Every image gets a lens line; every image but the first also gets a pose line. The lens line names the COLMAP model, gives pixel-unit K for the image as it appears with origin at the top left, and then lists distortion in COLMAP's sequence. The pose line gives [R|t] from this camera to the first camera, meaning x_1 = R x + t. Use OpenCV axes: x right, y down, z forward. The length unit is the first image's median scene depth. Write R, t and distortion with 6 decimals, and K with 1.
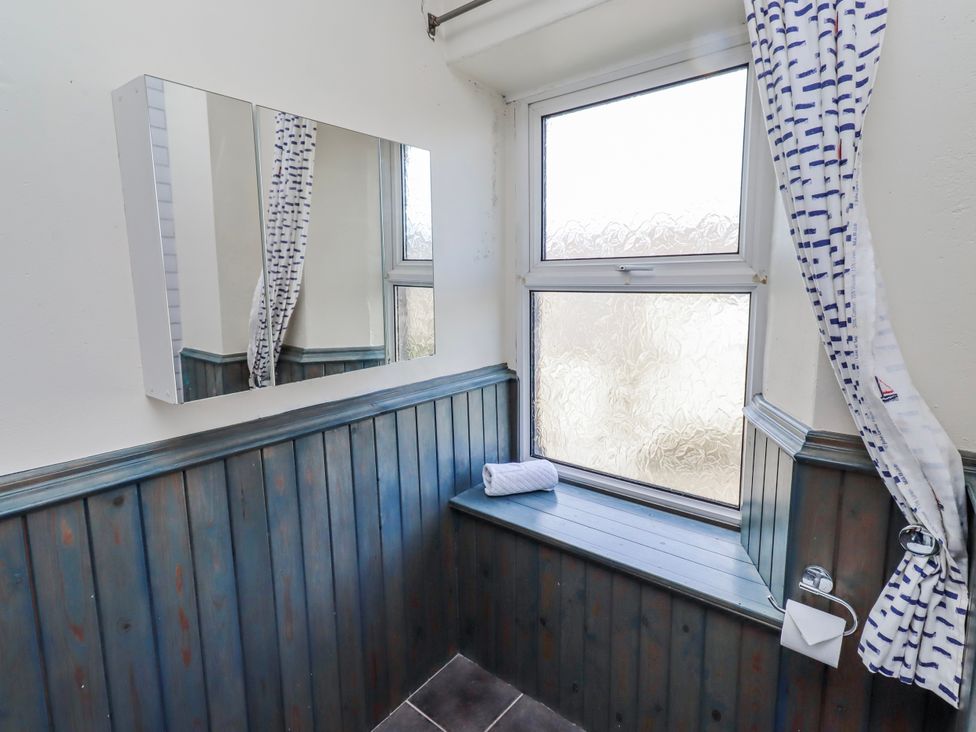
lens RADIAL K [[509.1, 0, 492.7], [0, 509.1, 349.4], [0, 0, 1]] dist [0.003860, -0.000159]
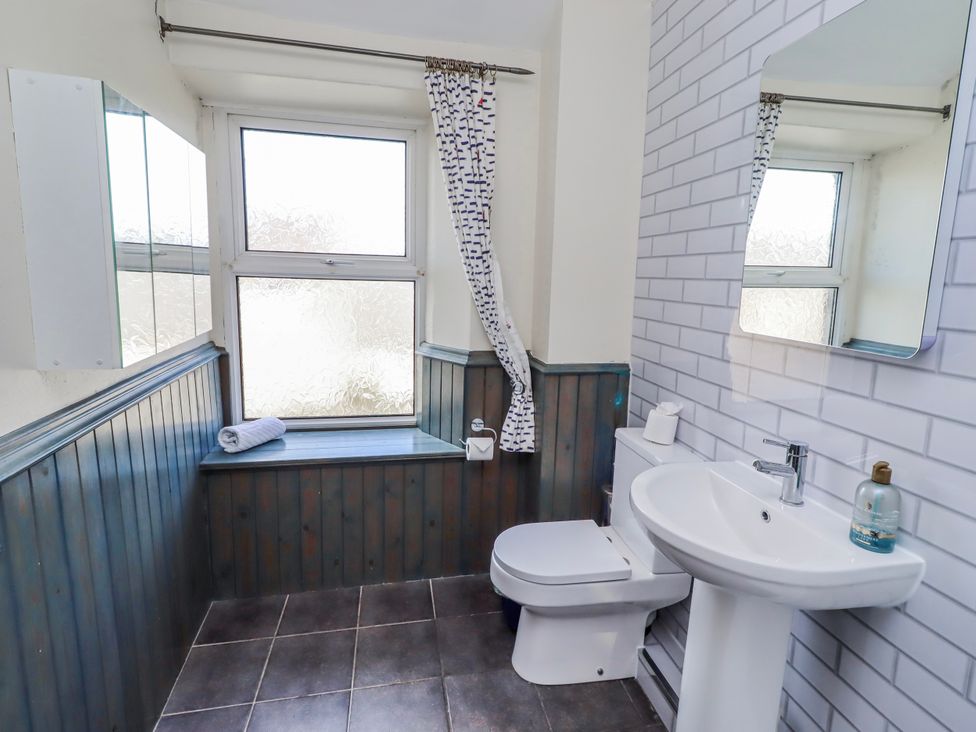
lens RADIAL K [[509.1, 0, 492.7], [0, 509.1, 349.4], [0, 0, 1]] dist [0.003860, -0.000159]
pose [[0.632724, -0.084114, 0.769796, -0.960325], [0.068951, 0.996254, 0.052186, 0.063063], [-0.771302, 0.020059, 0.636153, -0.372146]]
